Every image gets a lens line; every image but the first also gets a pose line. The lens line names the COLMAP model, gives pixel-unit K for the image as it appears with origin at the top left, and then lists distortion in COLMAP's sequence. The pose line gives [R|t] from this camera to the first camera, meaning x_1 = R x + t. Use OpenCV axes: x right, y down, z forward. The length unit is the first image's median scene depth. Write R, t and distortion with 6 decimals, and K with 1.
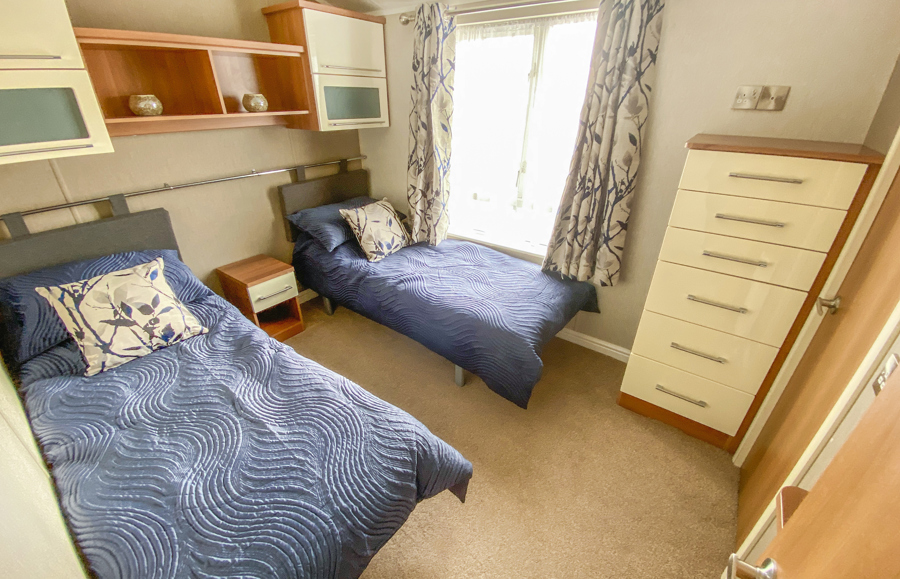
lens RADIAL K [[368.8, 0, 450.0], [0, 368.8, 289.5], [0, 0, 1]] dist [-0.000120, -0.013220]
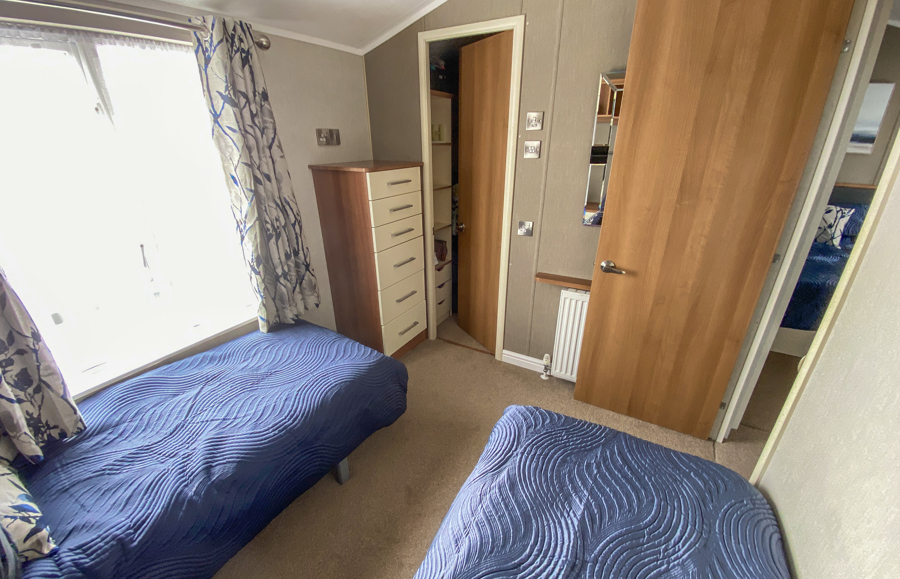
lens RADIAL K [[368.8, 0, 450.0], [0, 368.8, 289.5], [0, 0, 1]] dist [-0.000120, -0.013220]
pose [[-0.122400, -0.382962, 0.915619, -0.677515], [0.461078, 0.795015, 0.394155, -0.334107], [-0.878877, 0.470416, 0.079265, 0.627579]]
